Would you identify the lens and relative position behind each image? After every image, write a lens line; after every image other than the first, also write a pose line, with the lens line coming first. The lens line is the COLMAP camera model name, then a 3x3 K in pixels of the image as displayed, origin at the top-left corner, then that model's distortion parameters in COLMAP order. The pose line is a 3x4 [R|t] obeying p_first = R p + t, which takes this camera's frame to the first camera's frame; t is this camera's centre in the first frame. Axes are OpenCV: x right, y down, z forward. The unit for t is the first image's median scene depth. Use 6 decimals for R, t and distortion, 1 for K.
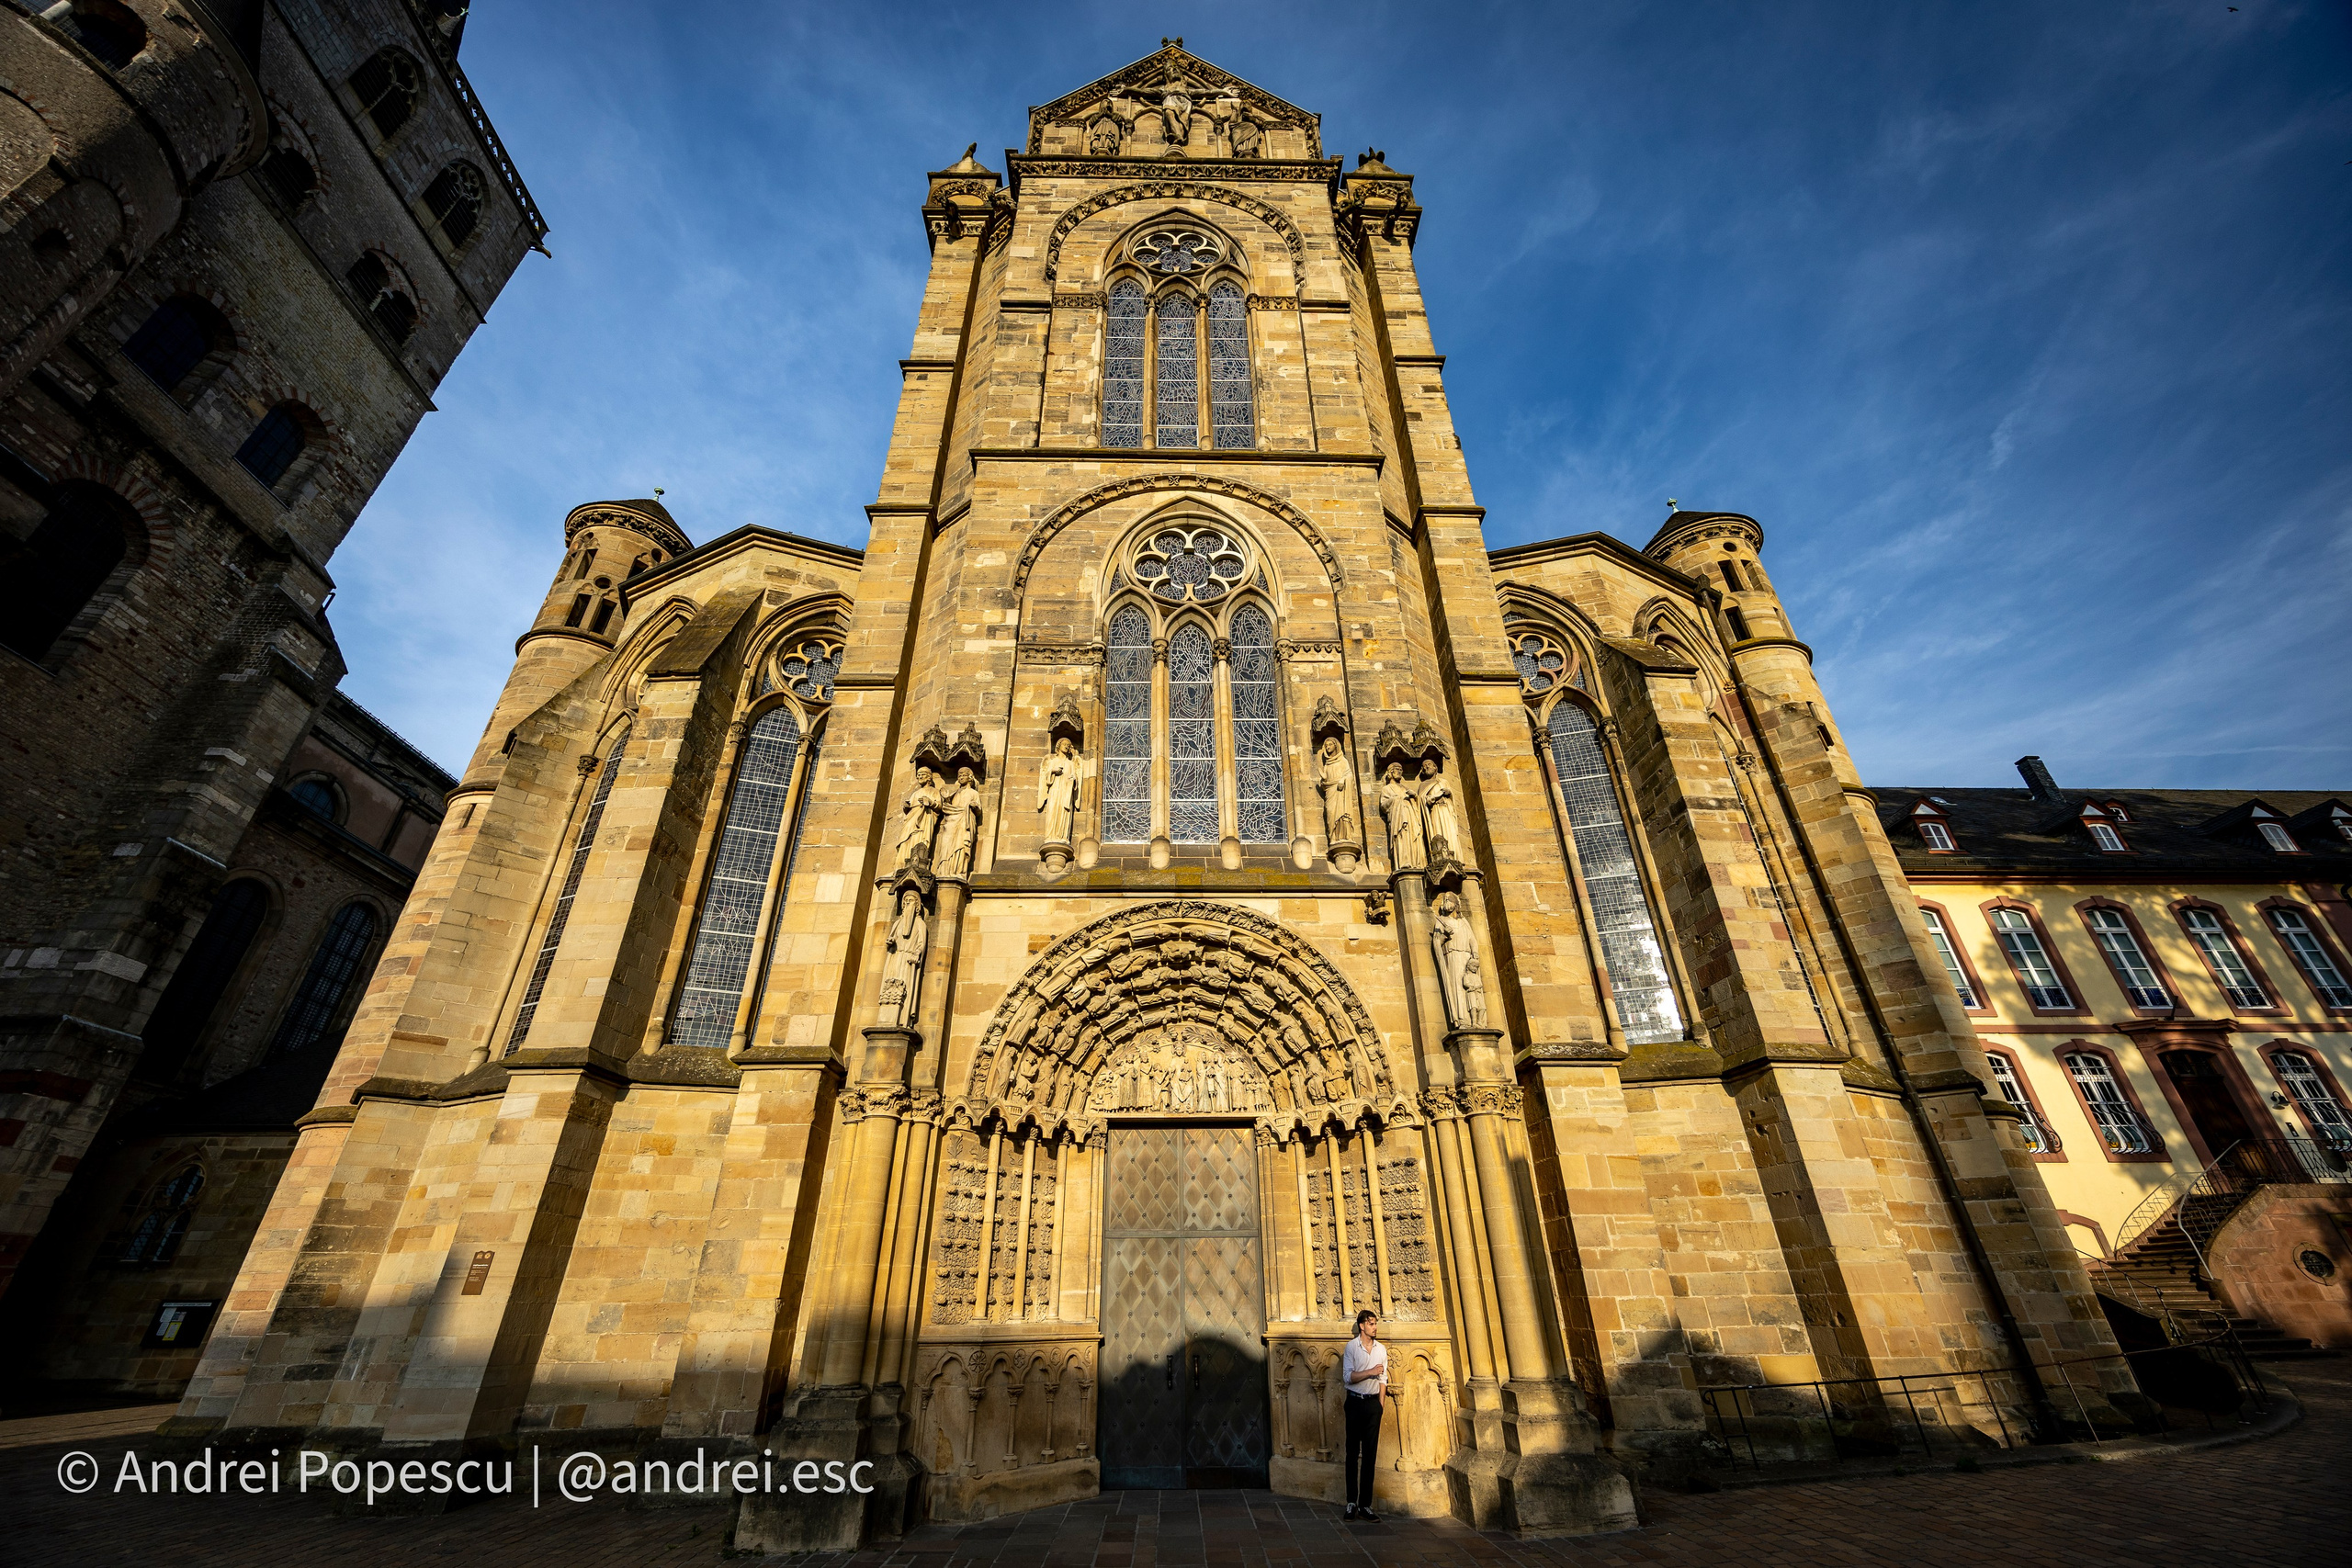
lens RADIAL K [[887.8, 0, 1174.2], [0, 887.8, 790.0], [0, 0, 1]] dist [-0.001676, -0.000286]
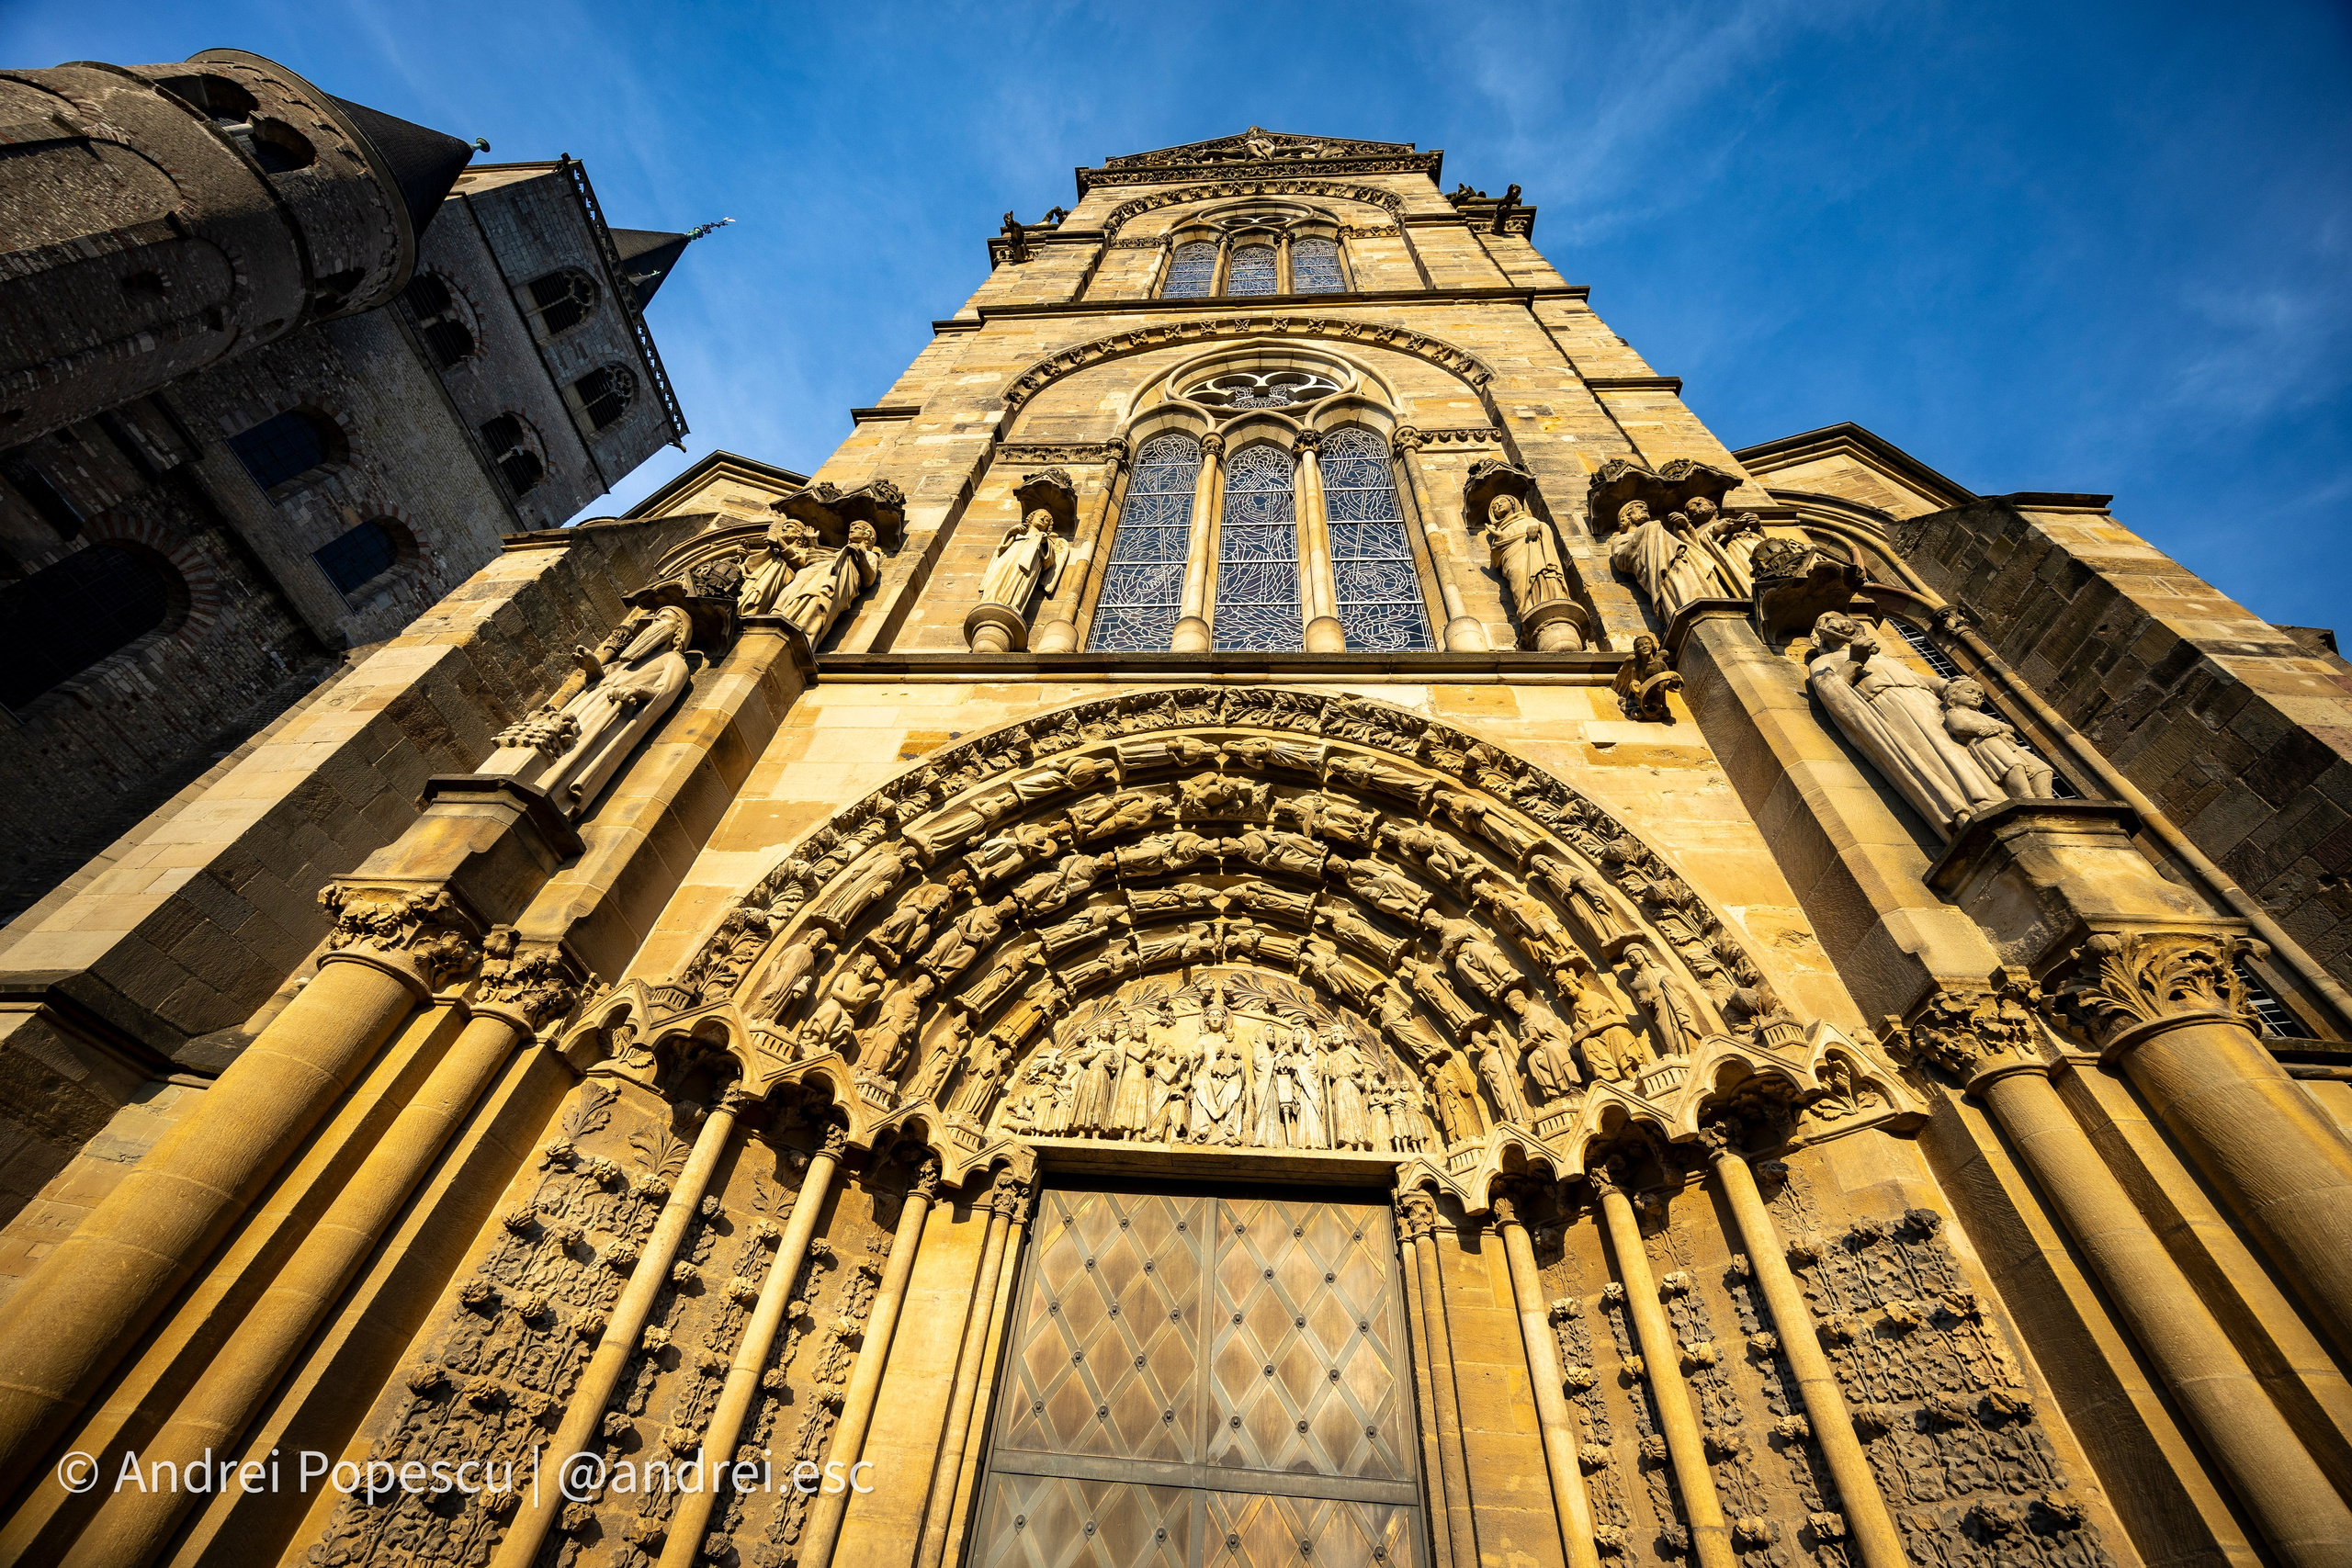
lens RADIAL K [[887.8, 0, 1174.2], [0, 887.8, 790.0], [0, 0, 1]] dist [-0.001676, -0.000286]
pose [[0.994204, 0.005210, -0.107384, 0.033536], [-0.036549, 0.955715, -0.292017, 0.322460], [0.101107, 0.294249, 0.950366, 0.546217]]
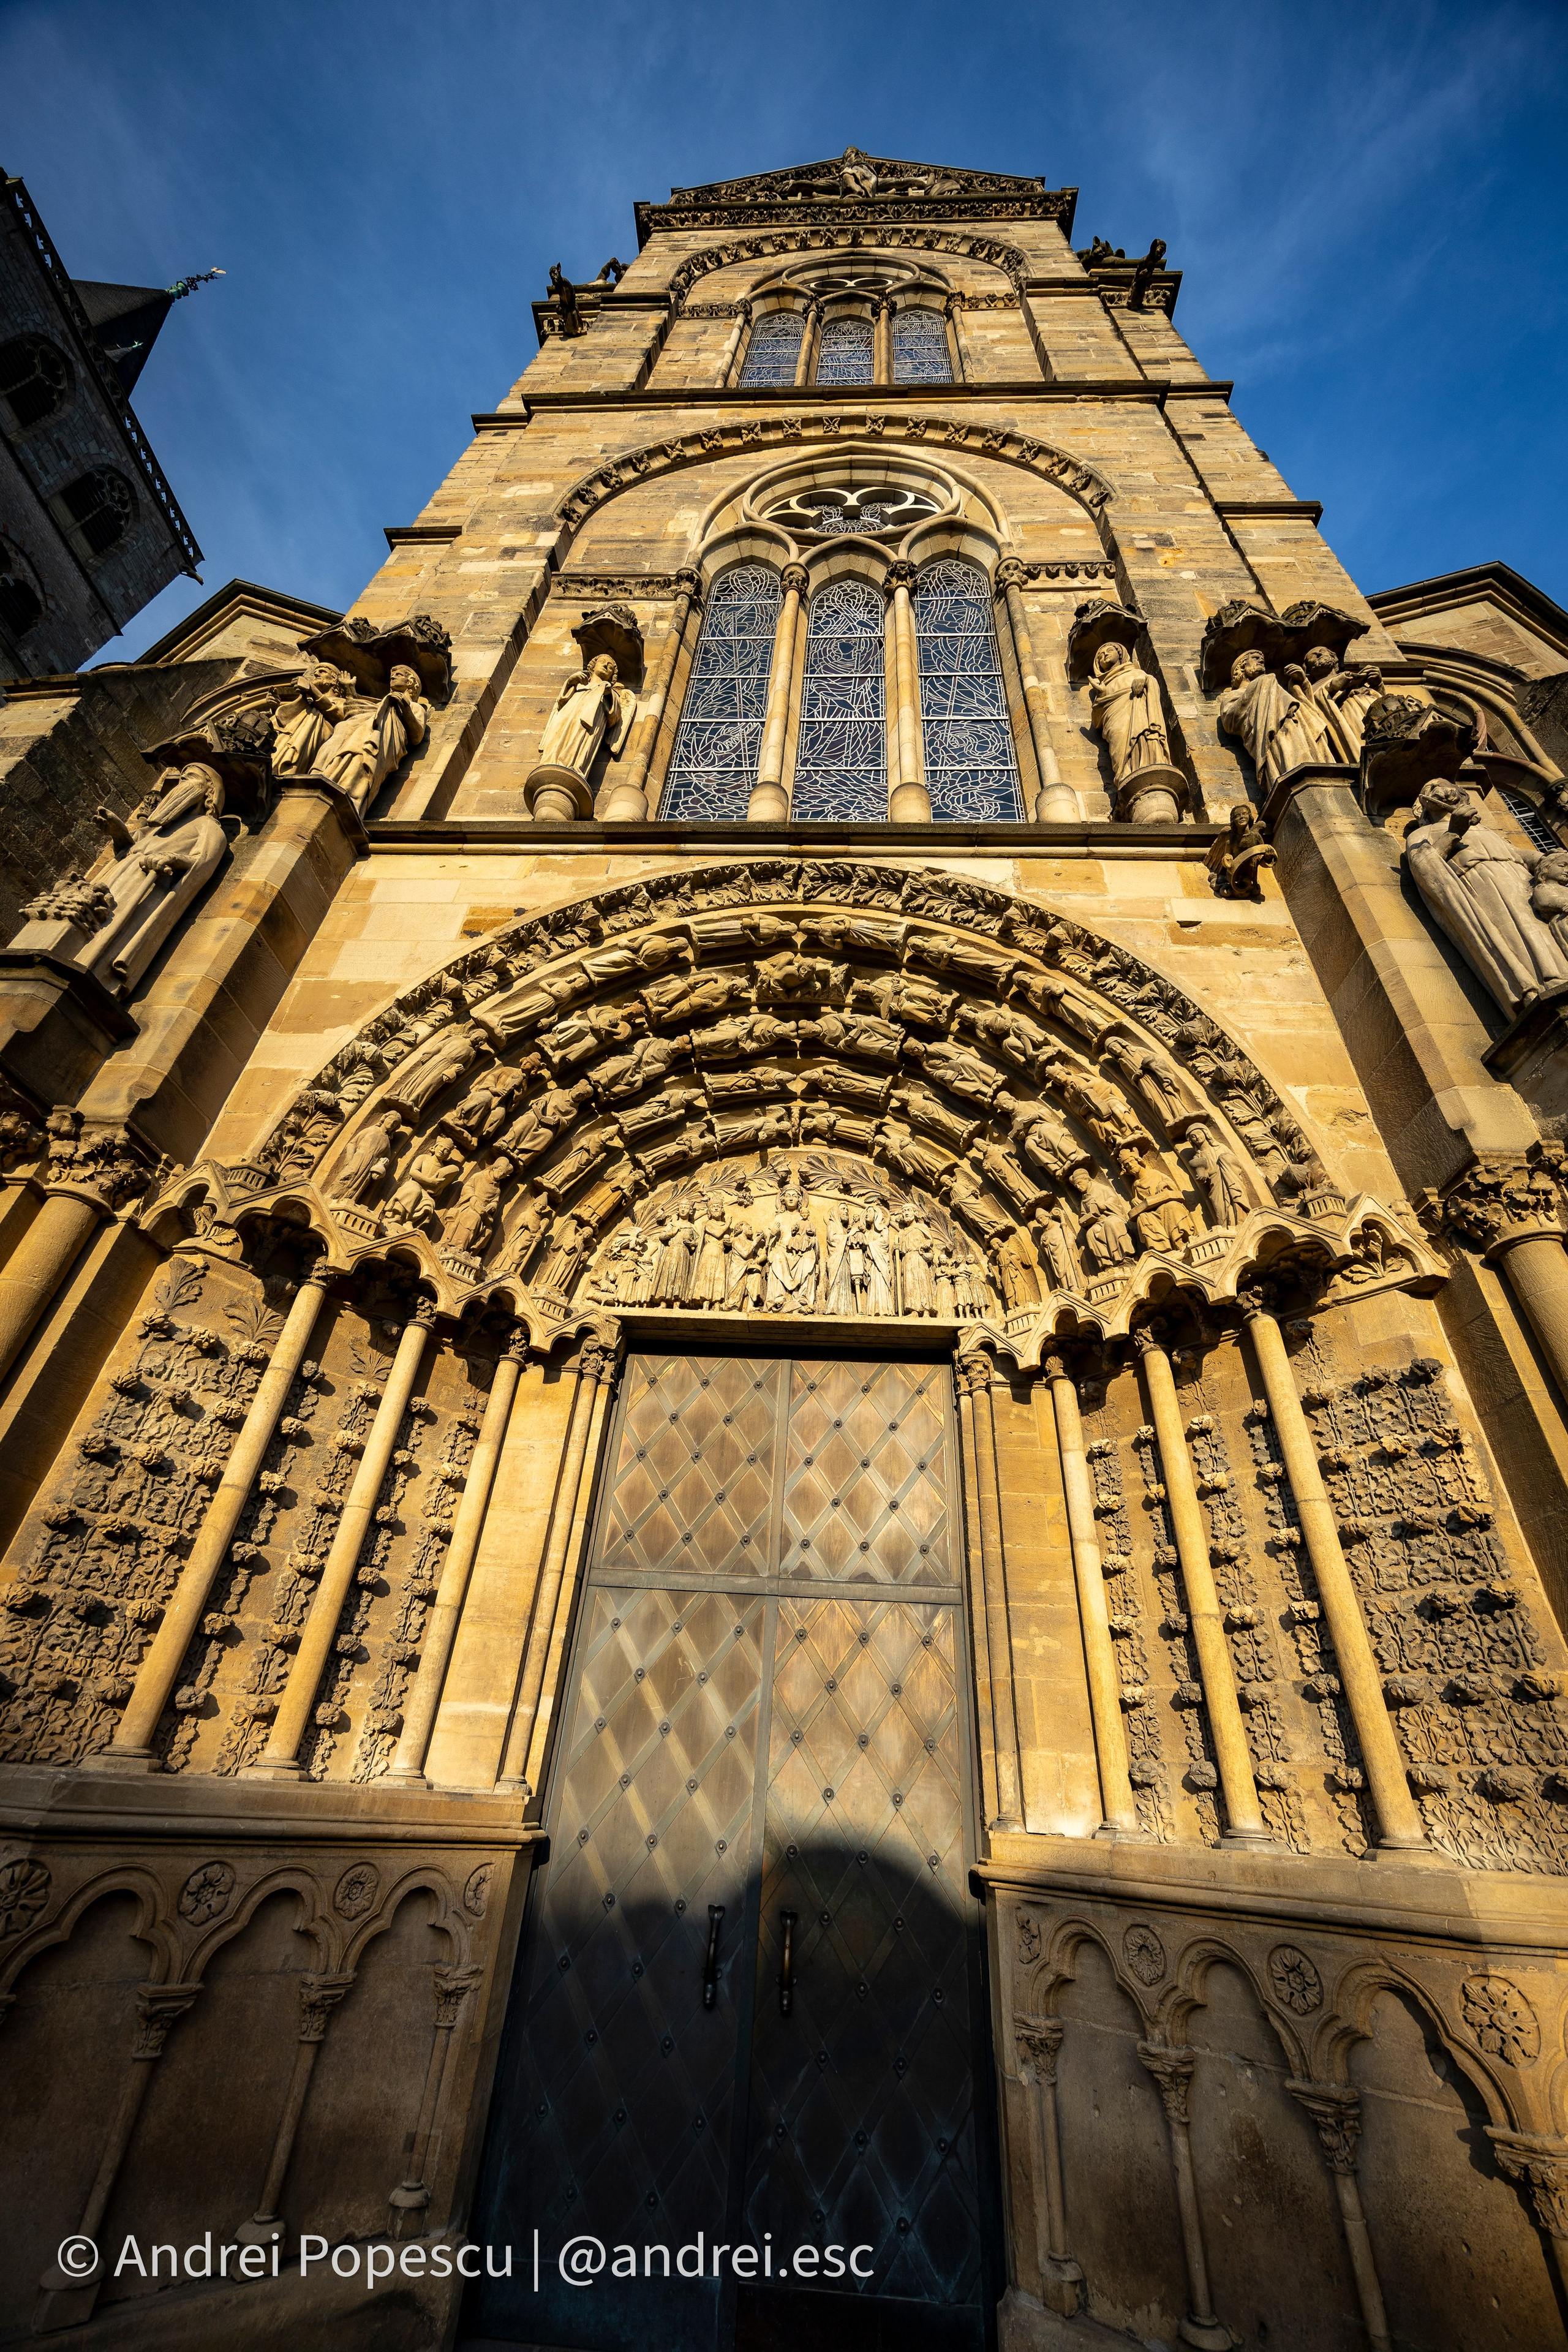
lens RADIAL K [[887.9, 0, 786.2], [0, 887.9, 1174.7], [0, 0, 1]] dist [-0.001676, -0.000286]
pose [[0.996768, 0.023905, -0.076700, 0.039414], [-0.030103, 0.996284, -0.080695, 0.326466], [0.074486, 0.082743, 0.993783, 0.548022]]
